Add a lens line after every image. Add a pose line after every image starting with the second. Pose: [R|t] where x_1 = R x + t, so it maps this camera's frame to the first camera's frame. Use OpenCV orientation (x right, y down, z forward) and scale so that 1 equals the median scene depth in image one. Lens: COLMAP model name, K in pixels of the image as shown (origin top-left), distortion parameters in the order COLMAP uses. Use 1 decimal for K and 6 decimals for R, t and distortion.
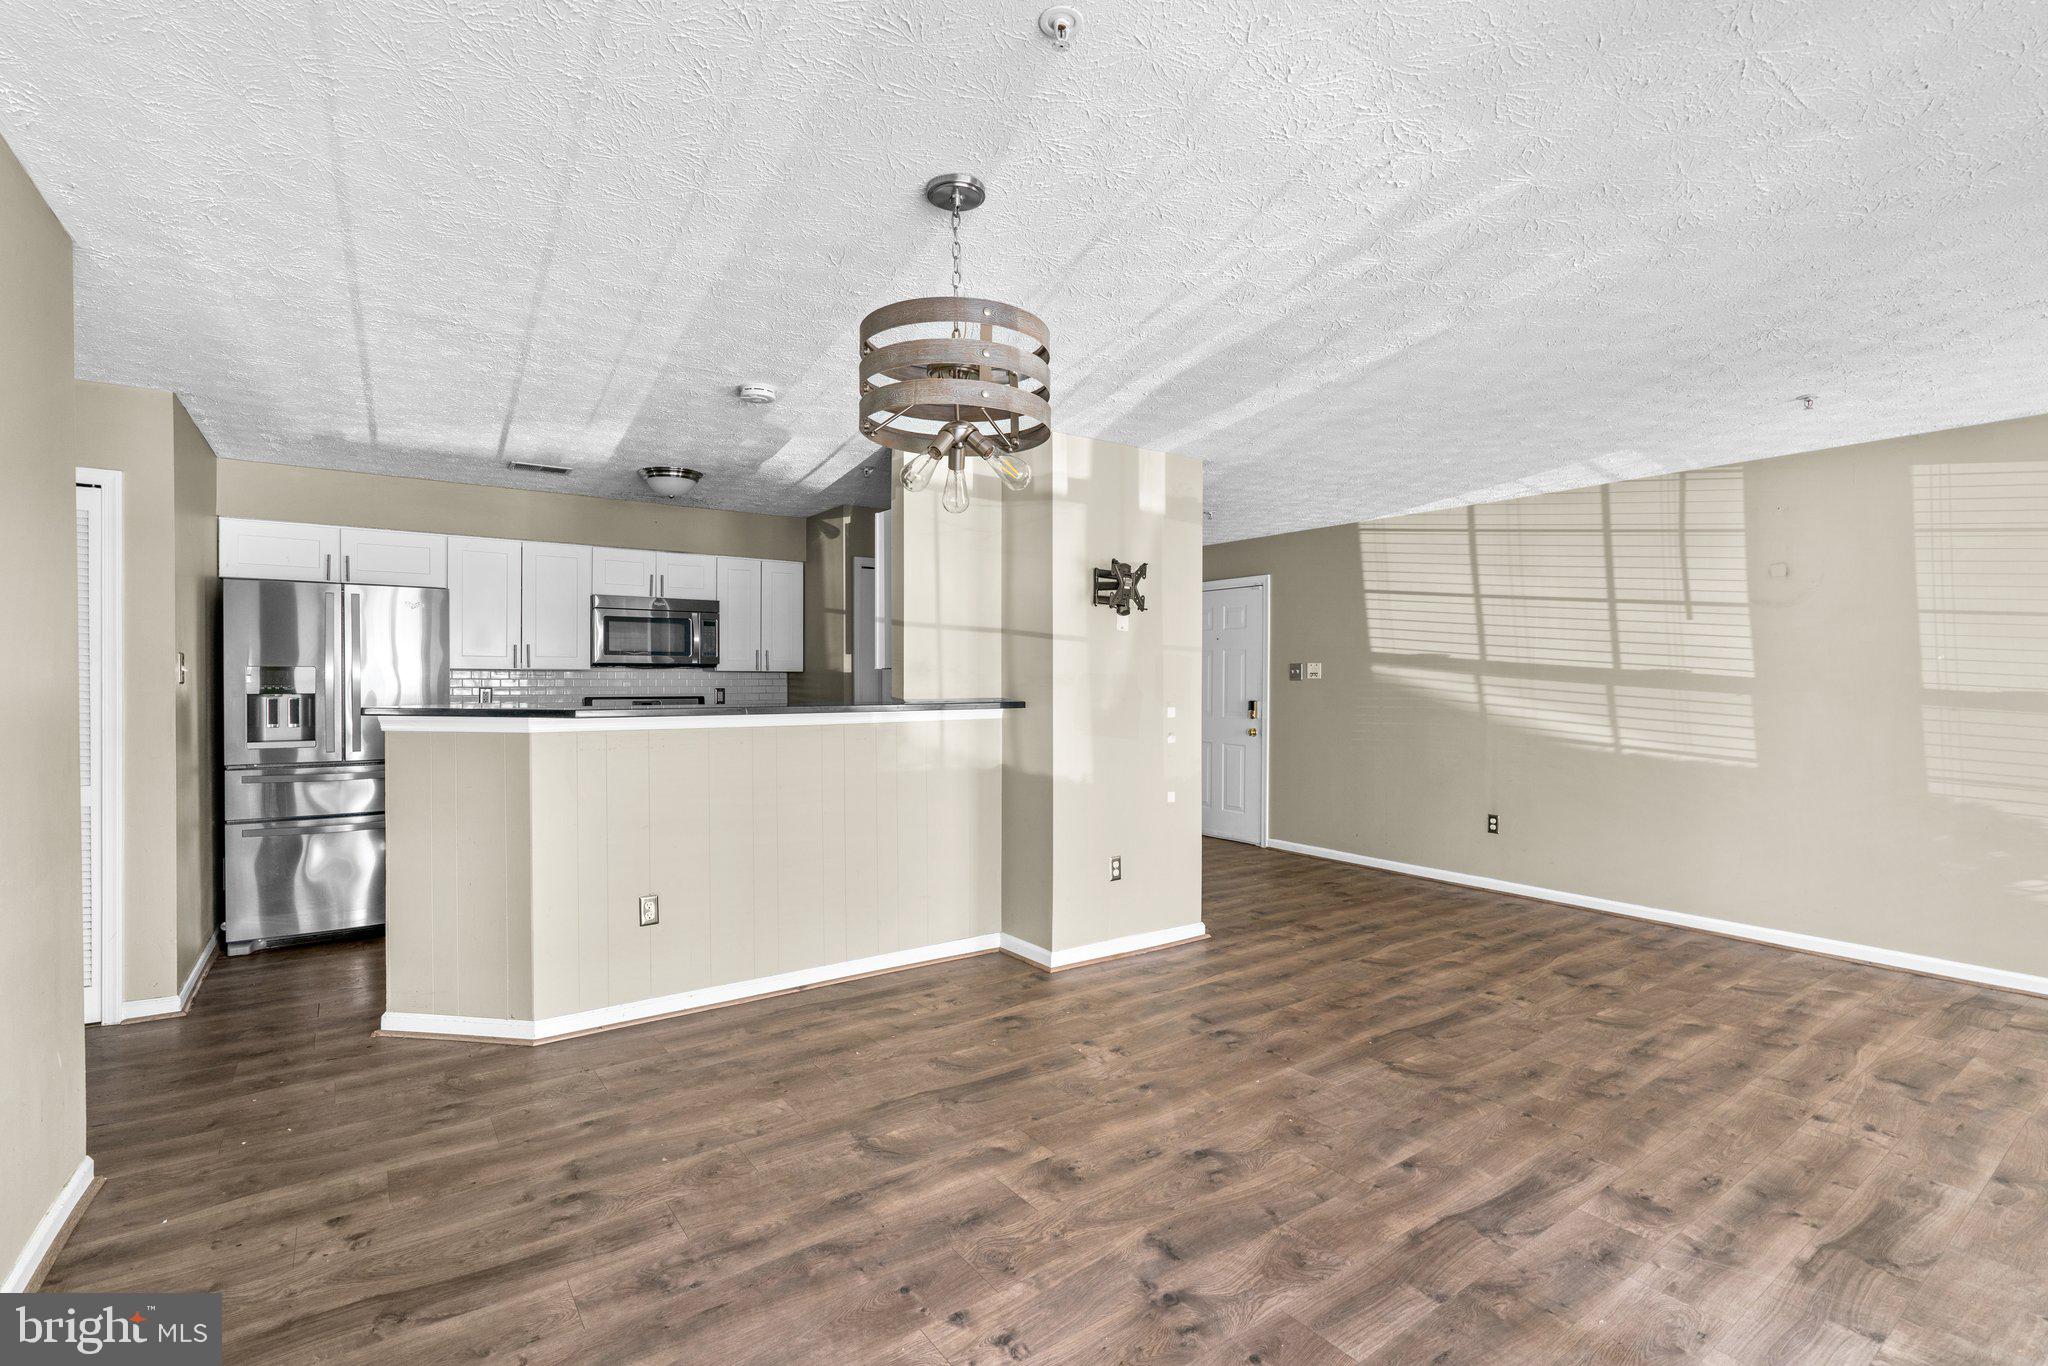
lens RADIAL K [[933.7, 0, 1015.0], [0, 933.7, 688.6], [0, 0, 1]] dist [-0.012480, 0.005720]
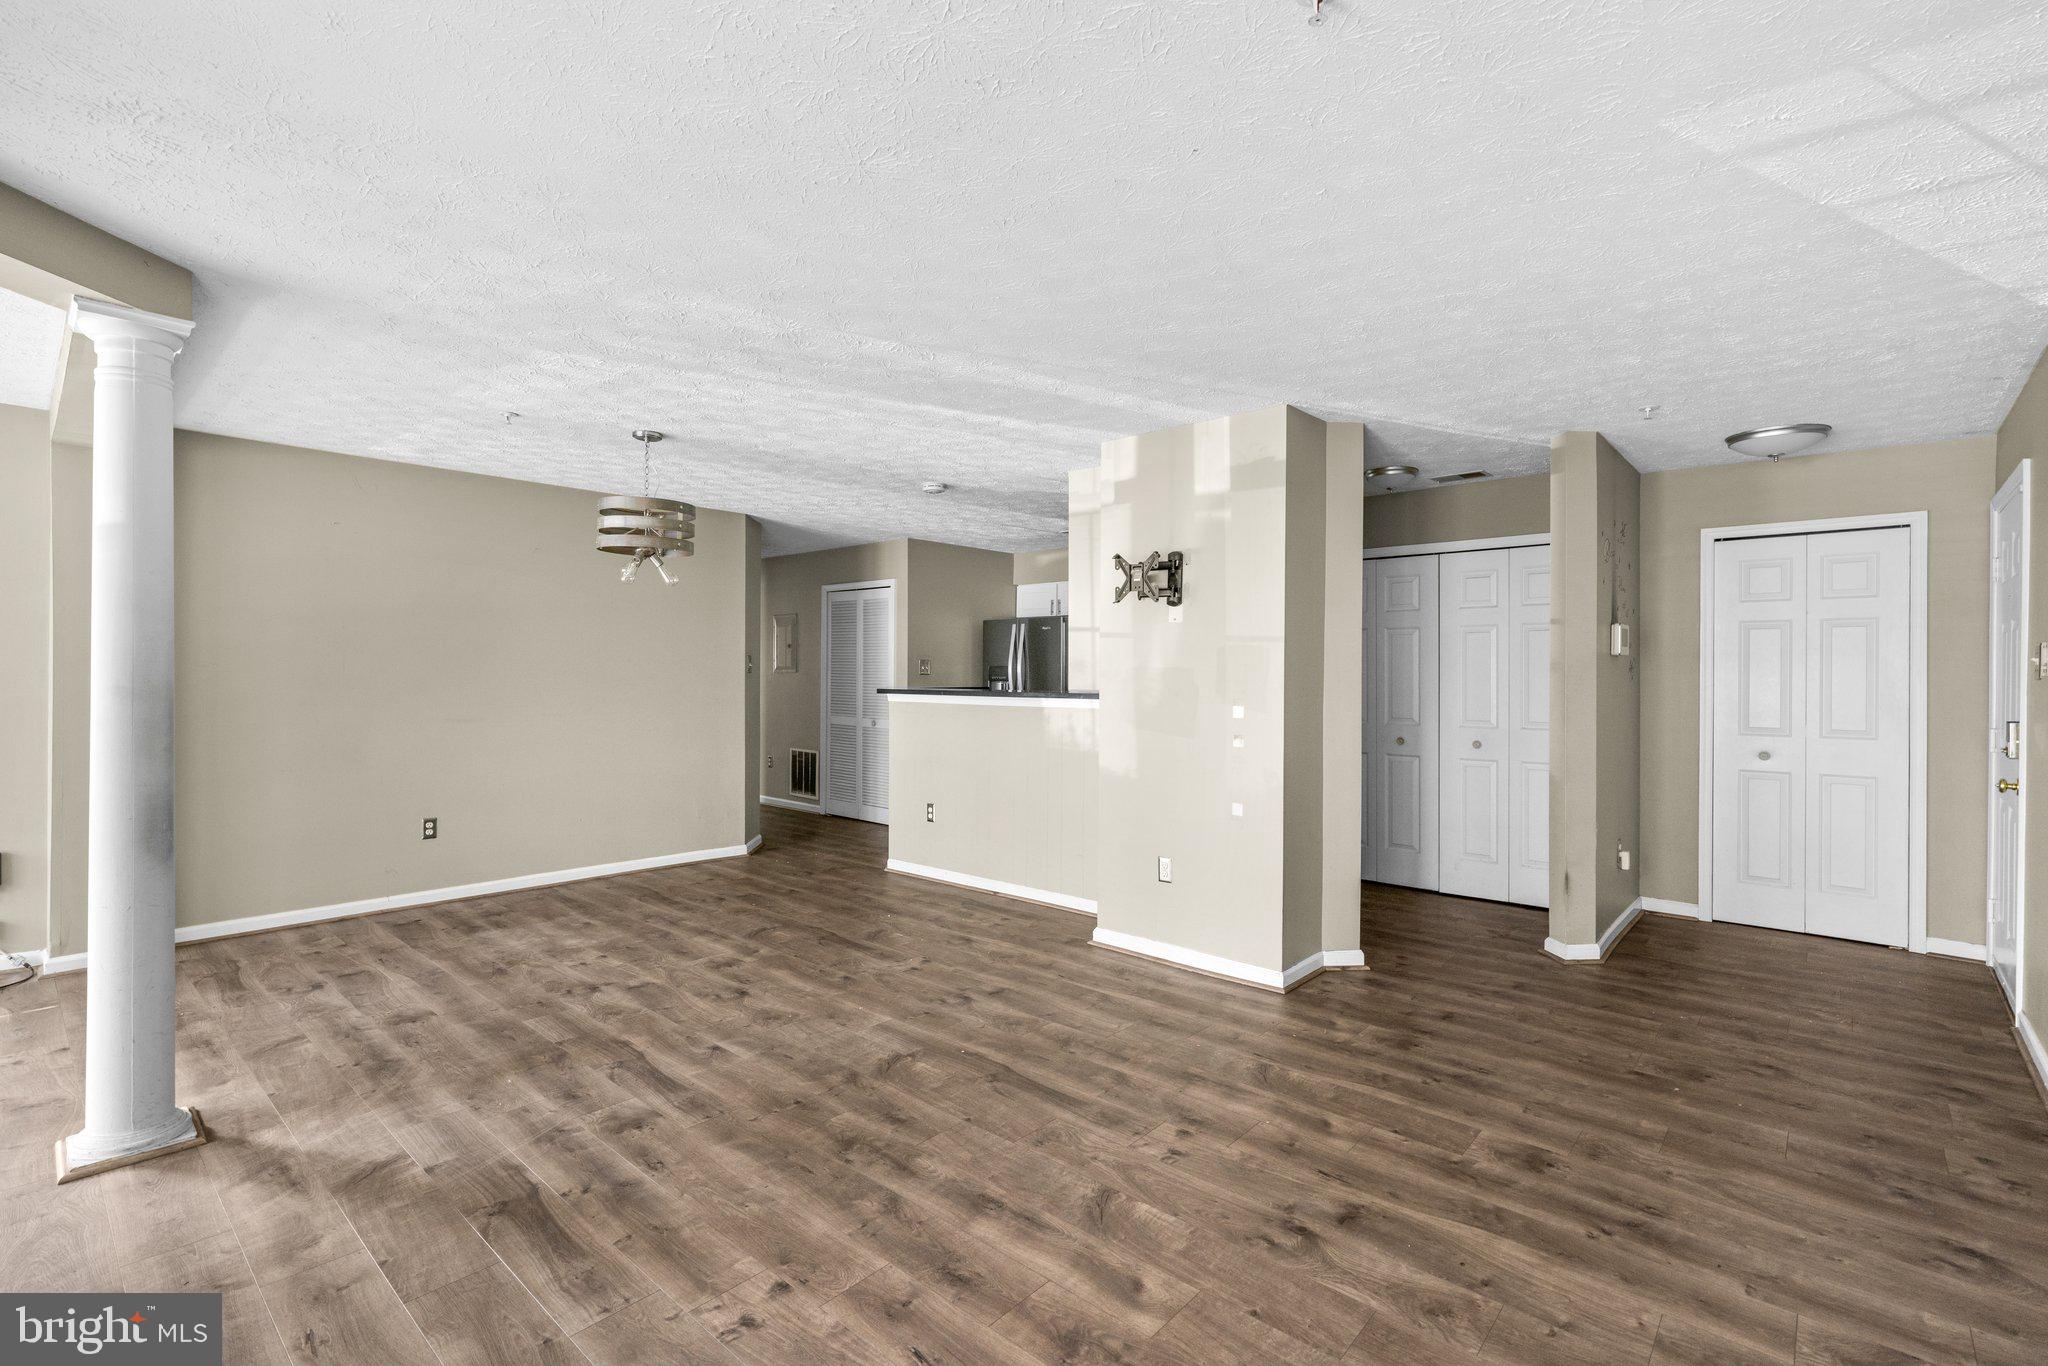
lens RADIAL K [[926.2, 0, 1021.5], [0, 926.2, 682.6], [0, 0, 1]] dist [-0.010923, 0.003717]
pose [[0.221450, 0.010002, -0.975120, 1.273467], [-0.015641, 0.999855, 0.006703, -0.006101], [0.975046, 0.013767, 0.221574, 0.813112]]
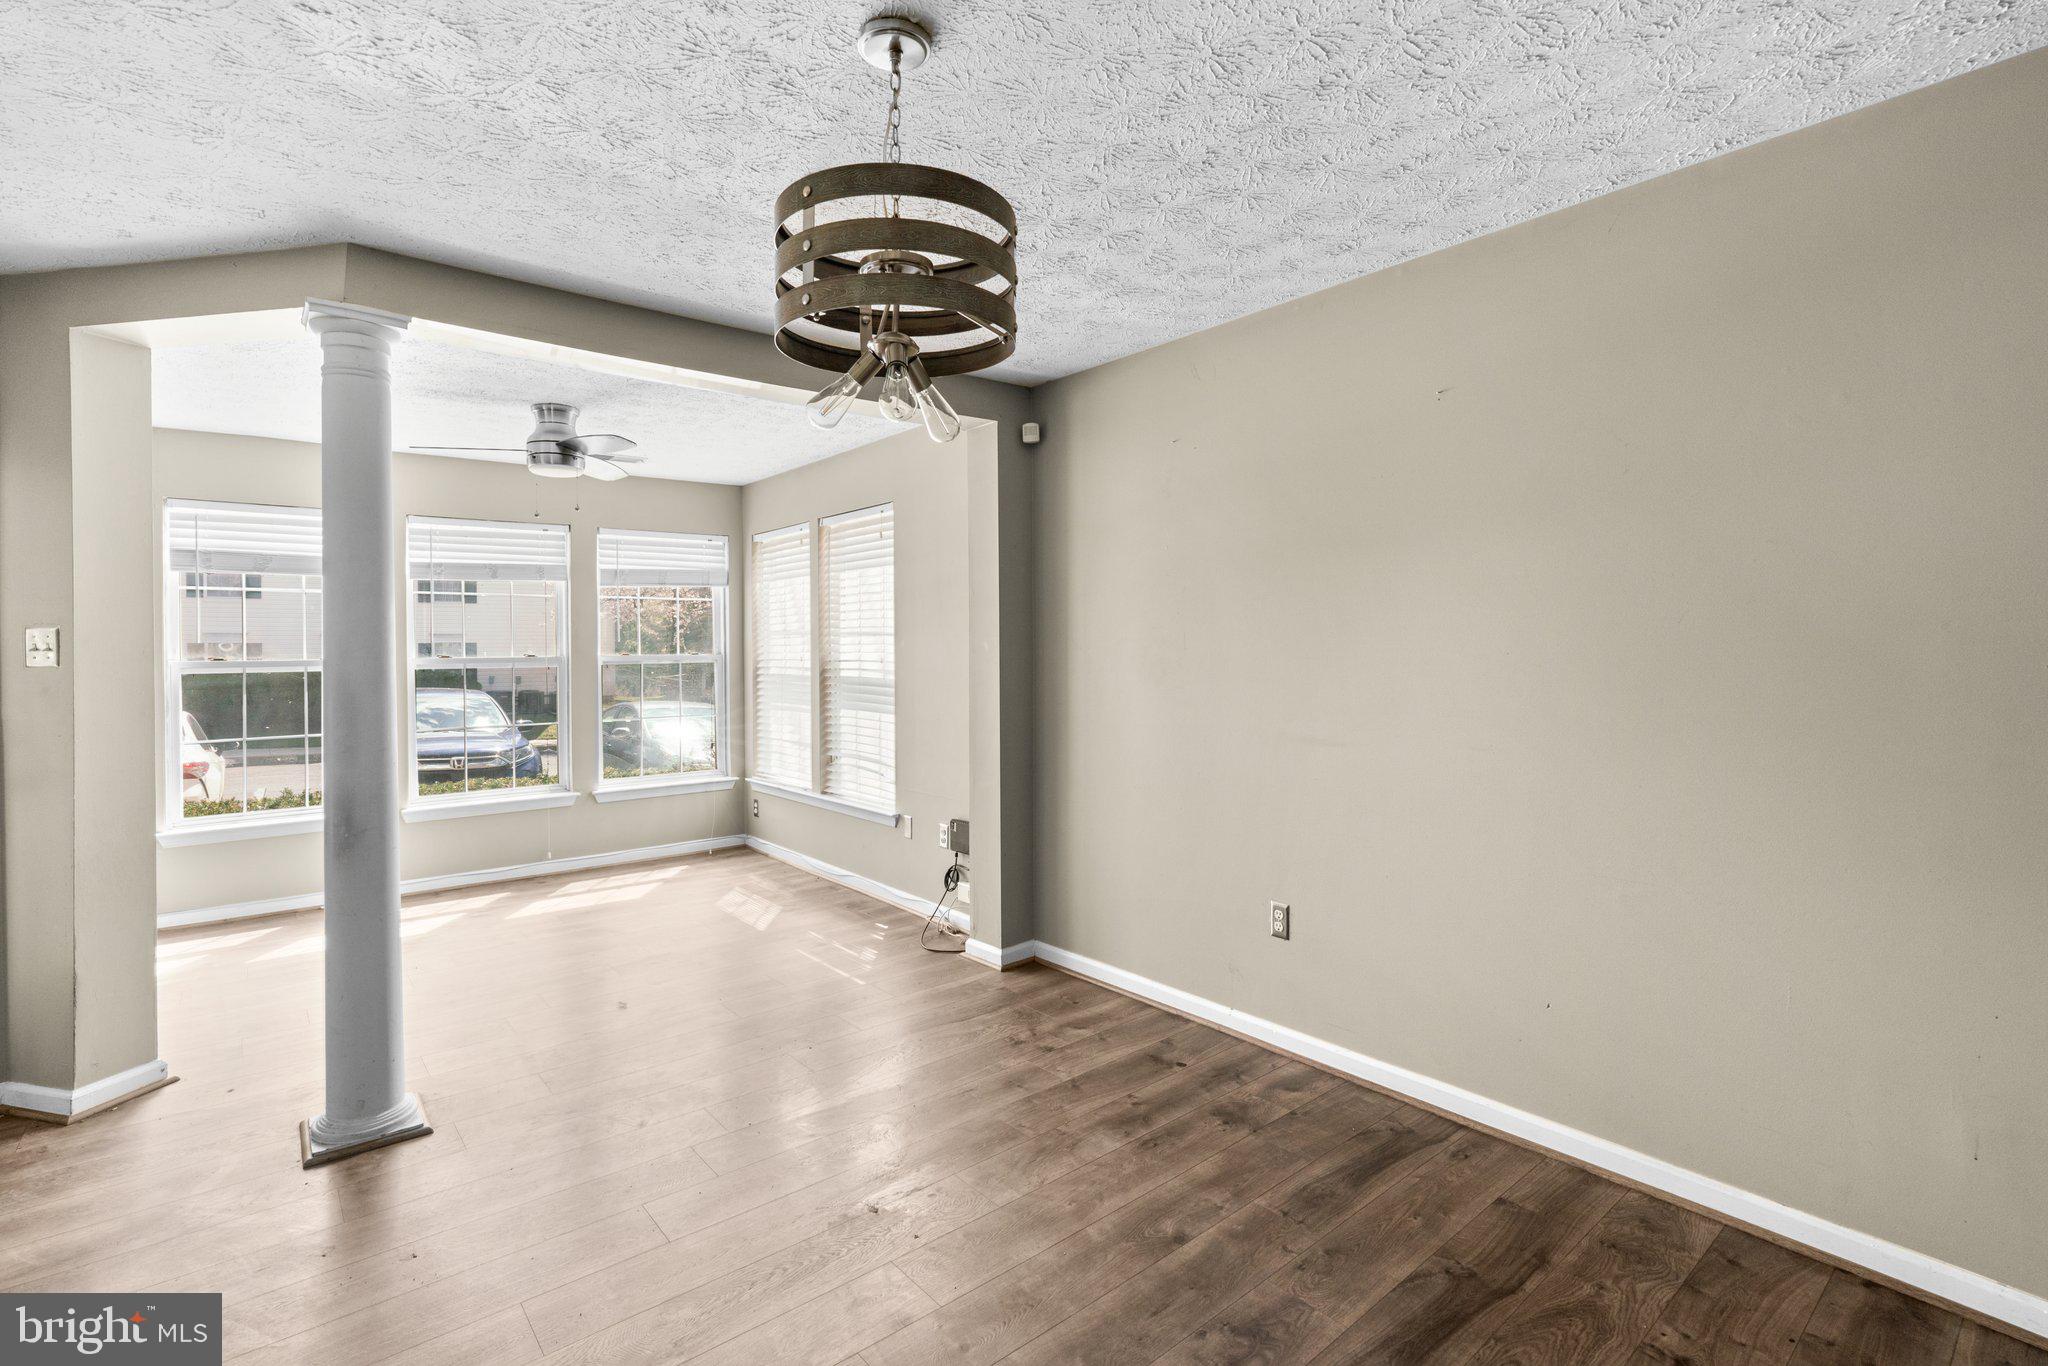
lens RADIAL K [[943.5, 0, 1026.6], [0, 943.5, 651.4], [0, 0, 1]] dist [-0.005514, 0.000745]
pose [[-0.996879, 0.007027, -0.078628, -0.063744], [0.006289, 0.999934, 0.009623, -0.011989], [0.078691, 0.009098, -0.996858, 1.083945]]
